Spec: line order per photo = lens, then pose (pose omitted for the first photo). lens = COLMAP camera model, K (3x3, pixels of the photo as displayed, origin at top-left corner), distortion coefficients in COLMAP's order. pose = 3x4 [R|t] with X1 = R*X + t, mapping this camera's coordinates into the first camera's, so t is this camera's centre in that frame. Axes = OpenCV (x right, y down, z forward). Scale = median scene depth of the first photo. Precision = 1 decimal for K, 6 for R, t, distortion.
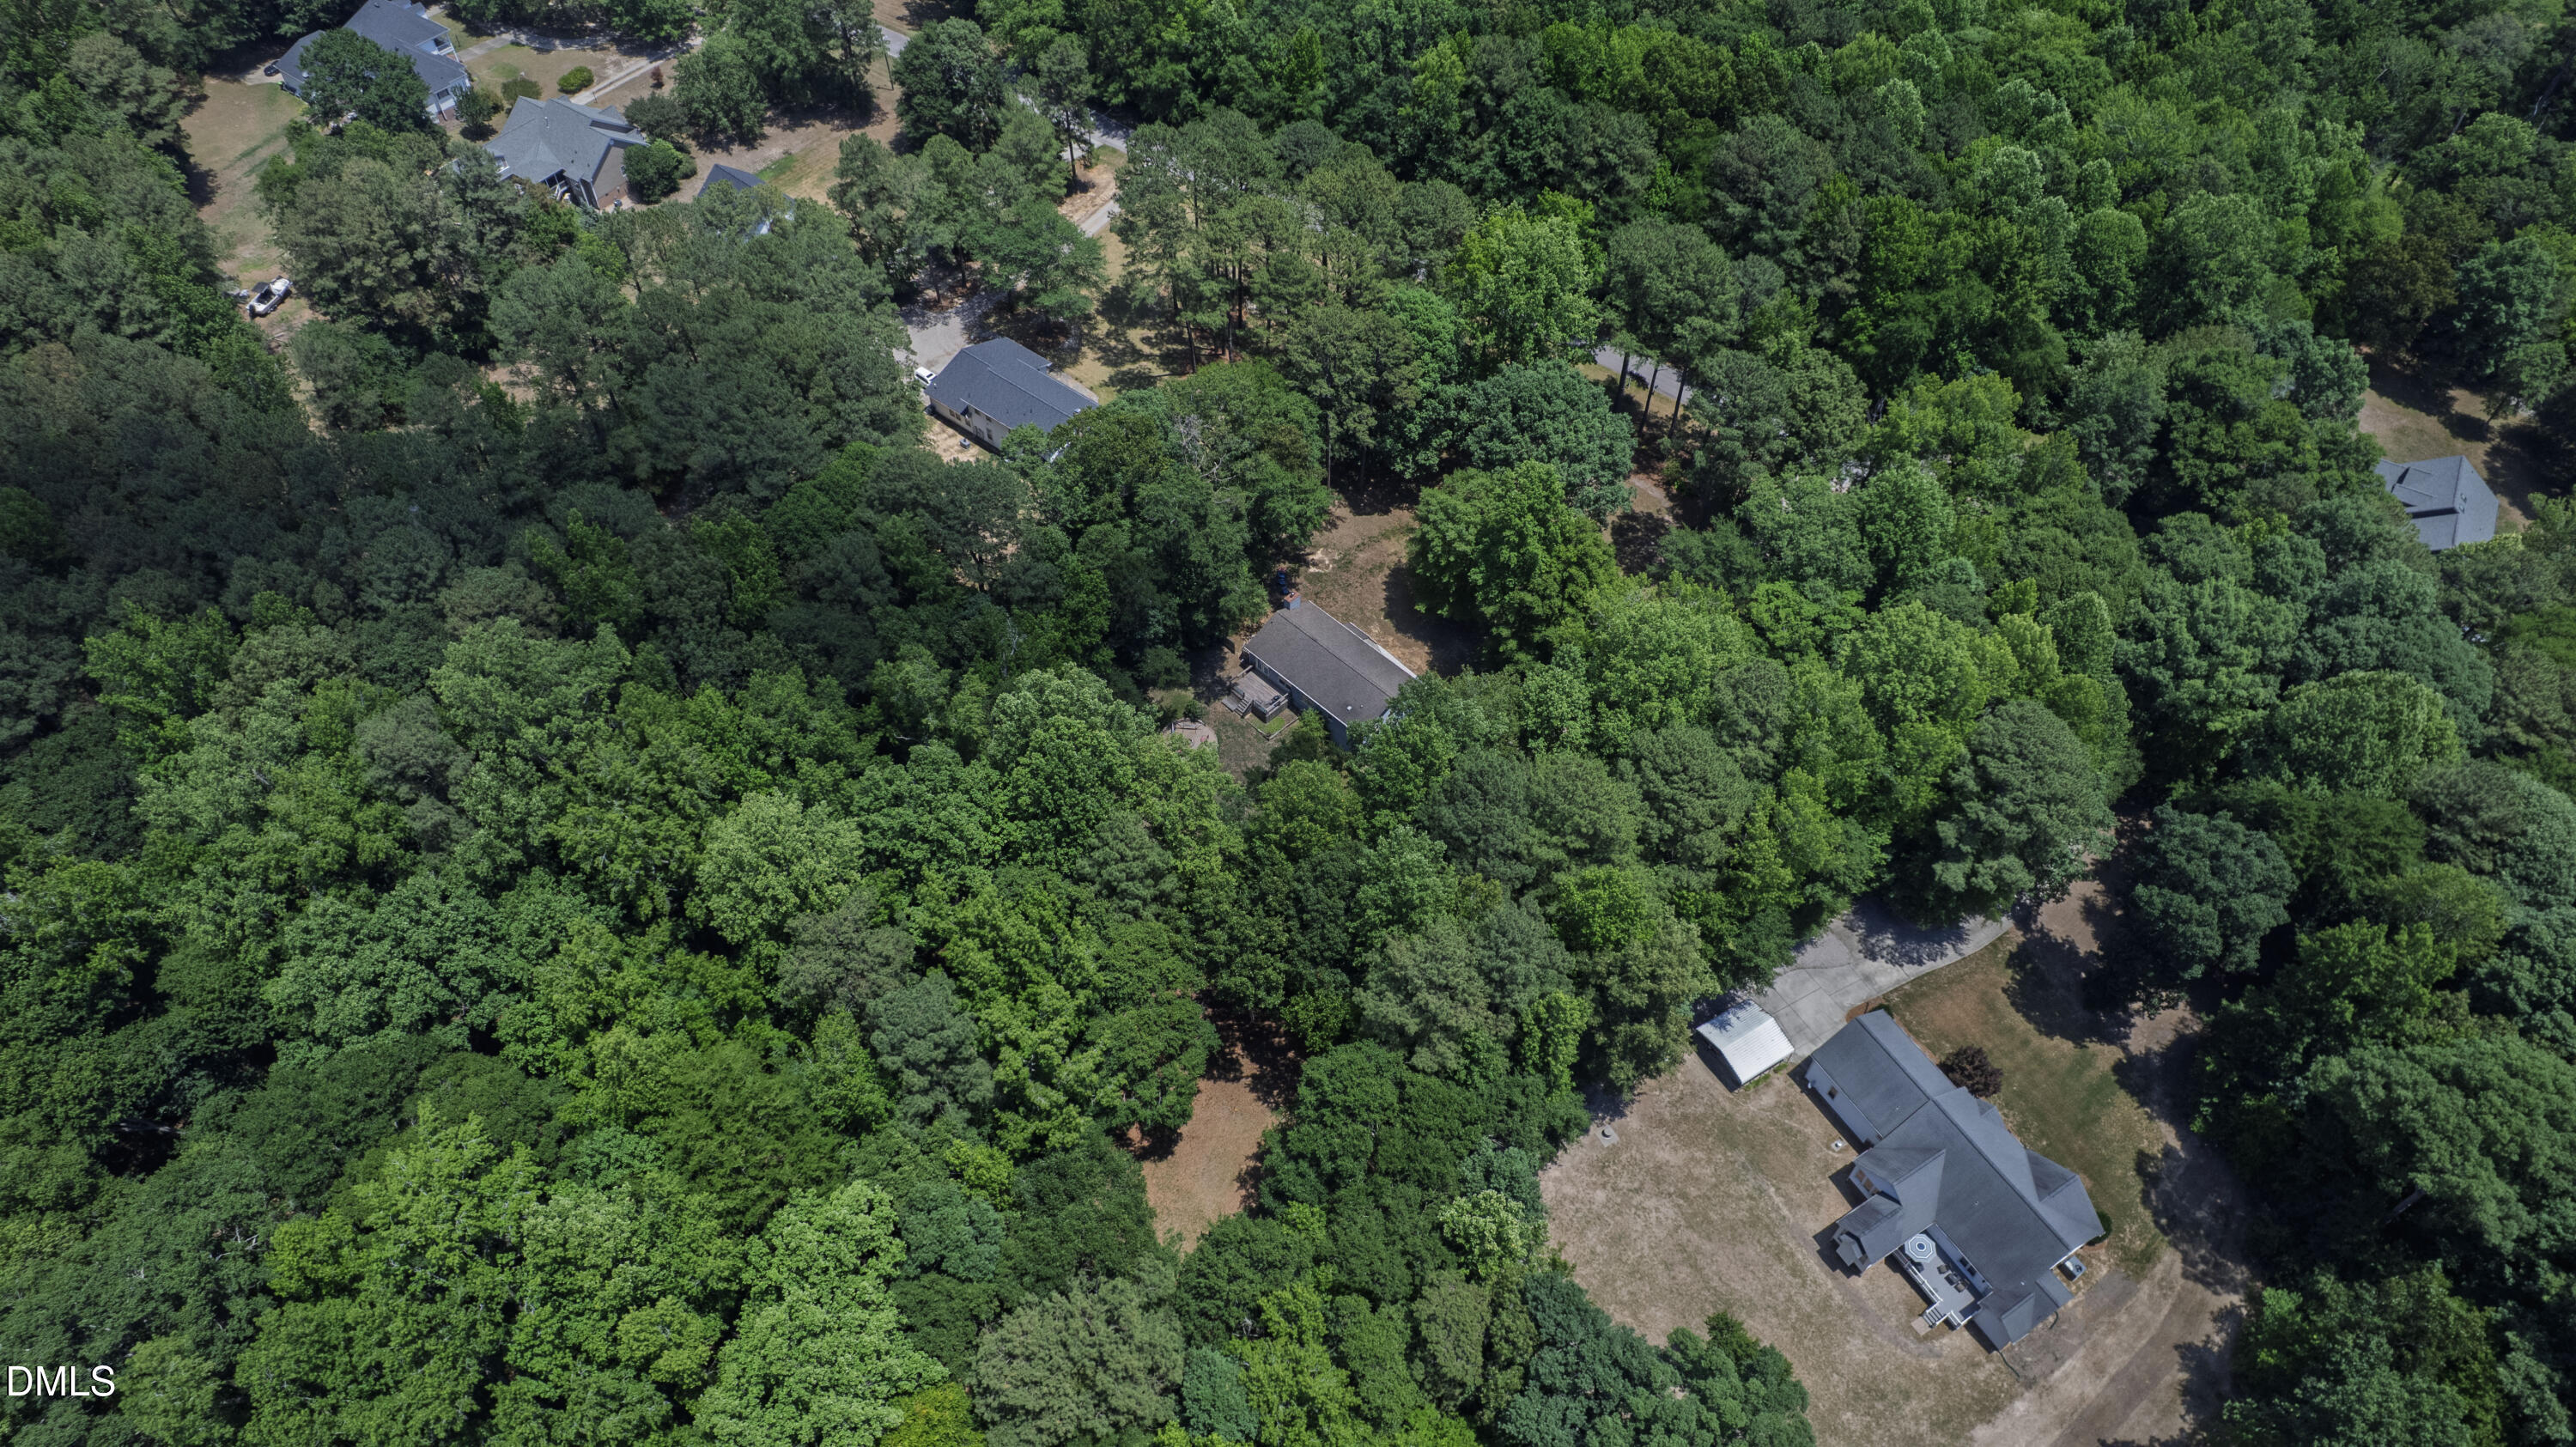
lens RADIAL K [[1636.2, 0, 1288.8], [0, 1636.2, 723.1], [0, 0, 1]] dist [-0.031872, 0.018004]
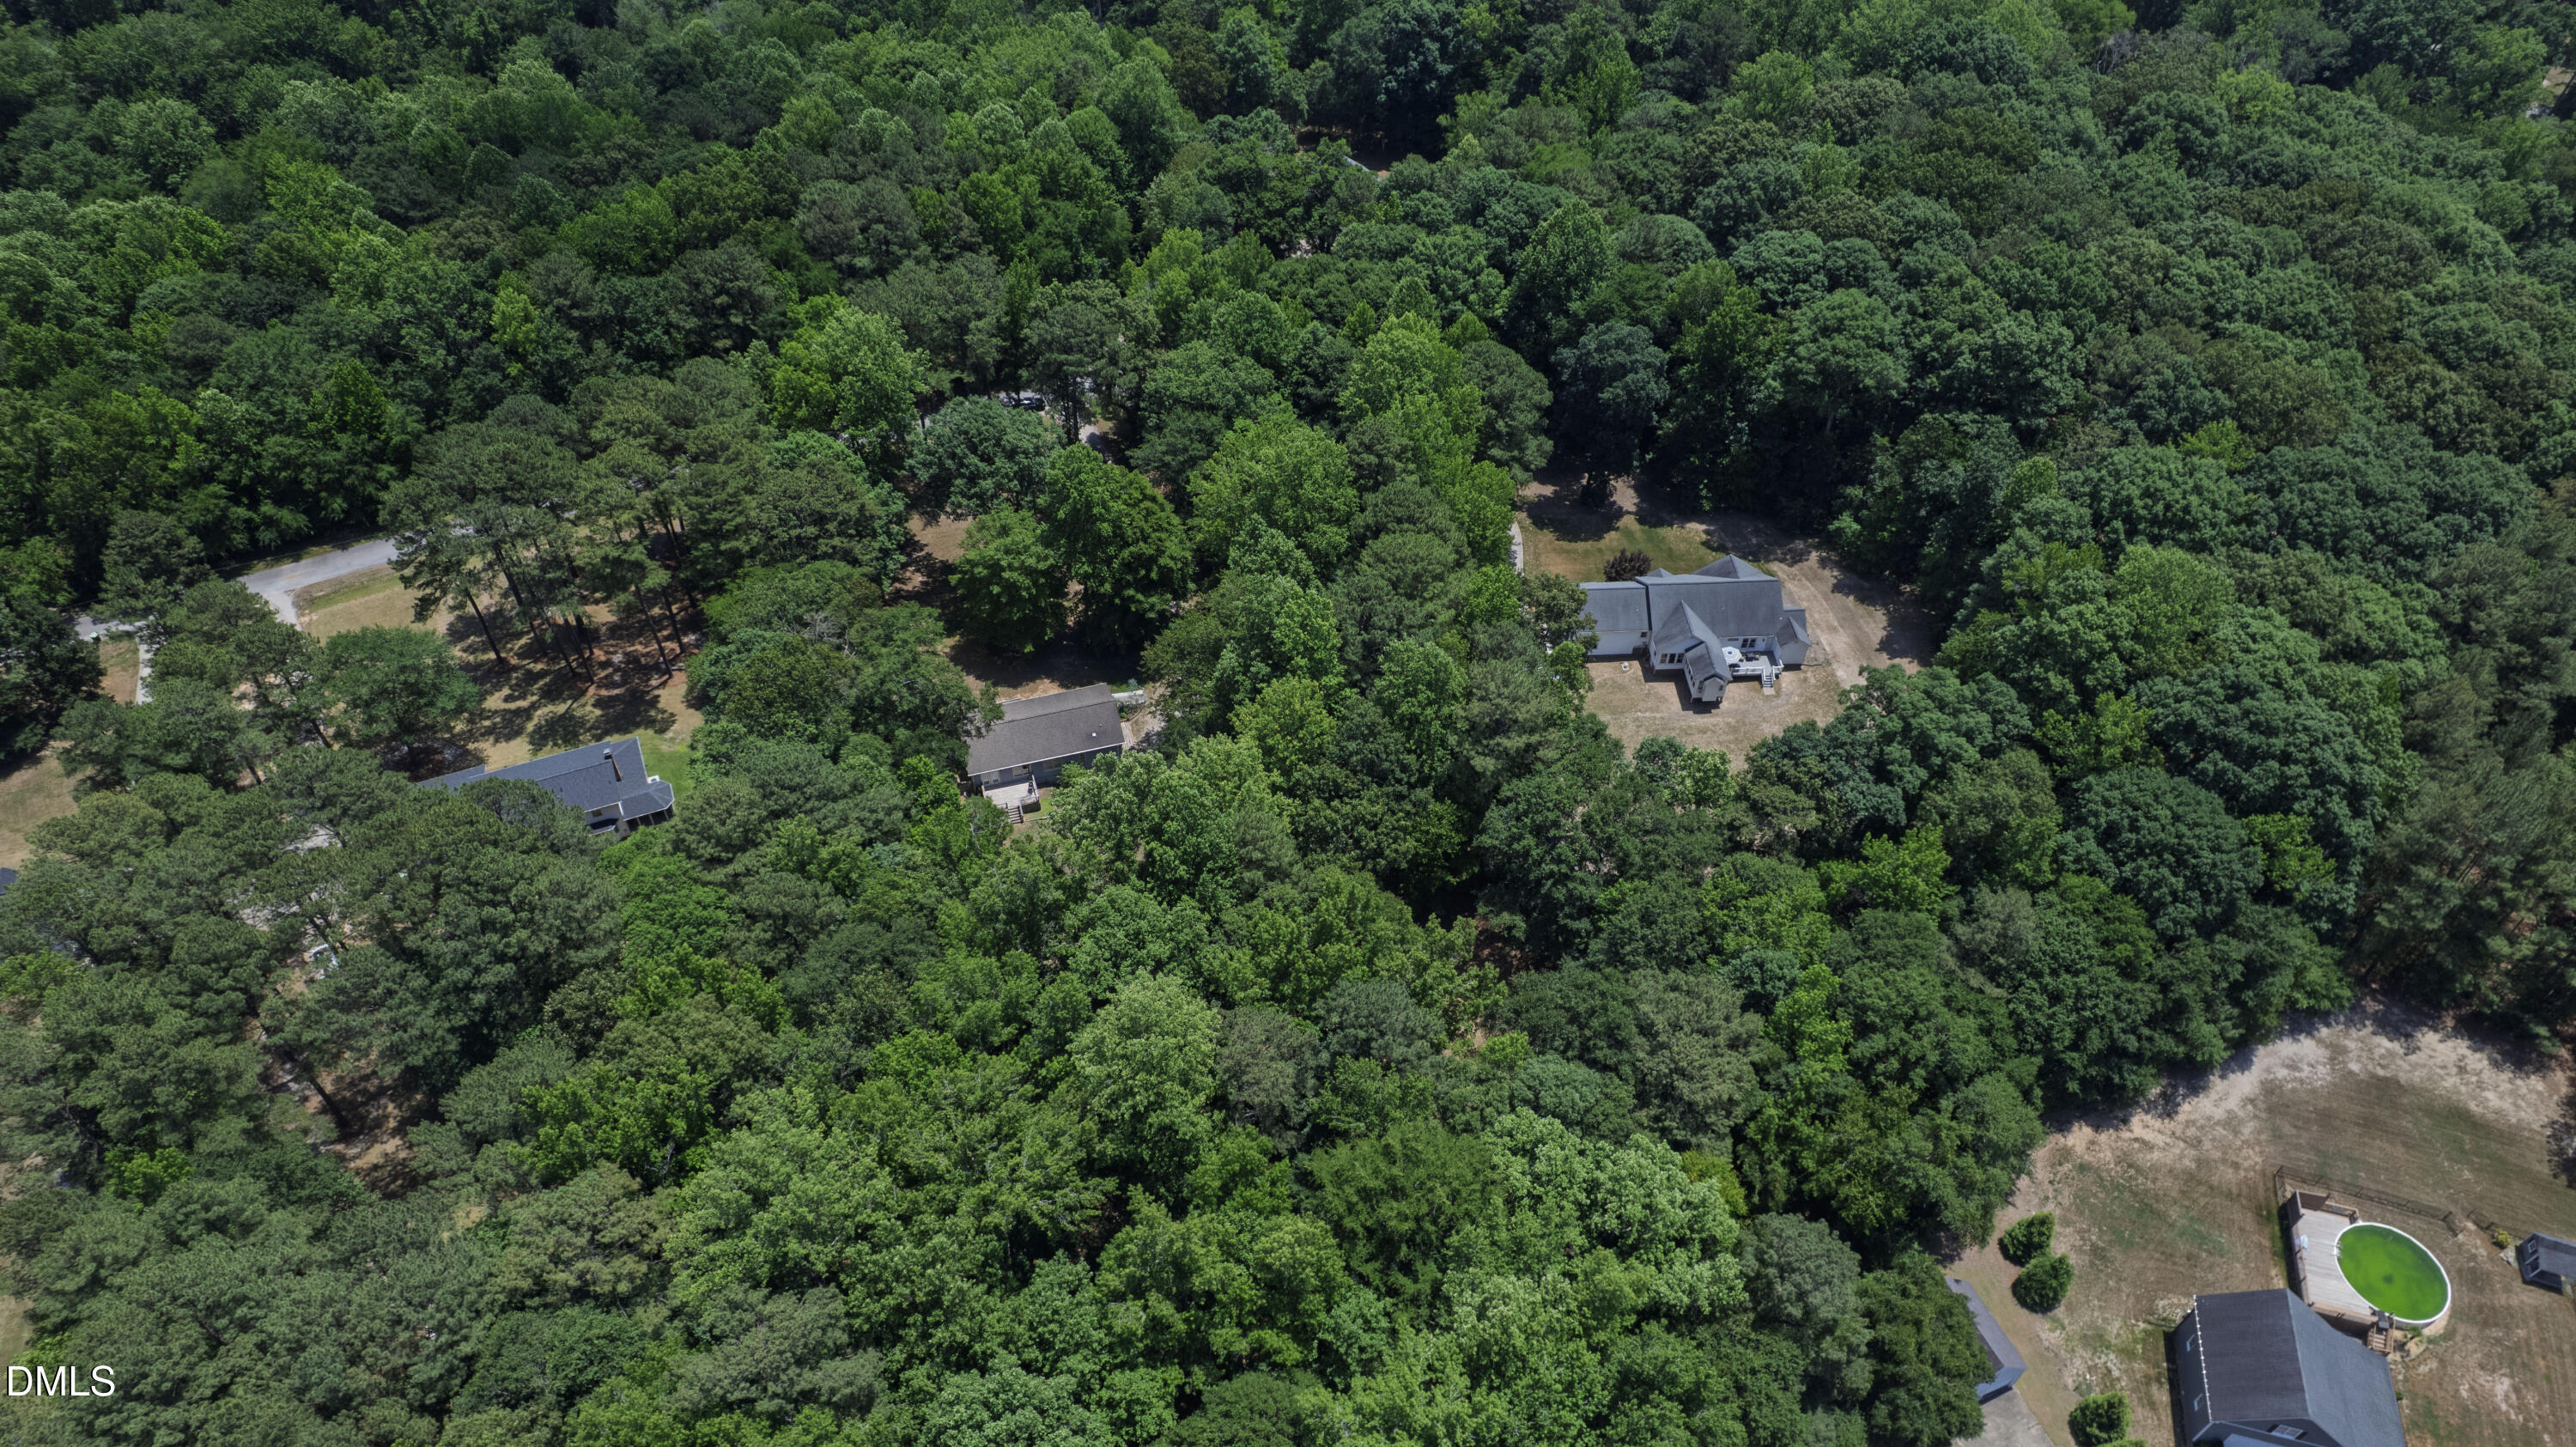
lens RADIAL K [[1636.2, 0, 1290.1], [0, 1636.2, 724.7], [0, 0, 1]] dist [-0.031872, 0.018004]
pose [[0.474894, -0.635550, 0.608730, -0.614616], [0.685482, 0.700923, 0.197034, -0.153999], [-0.551898, 0.323703, 0.768522, 0.133764]]
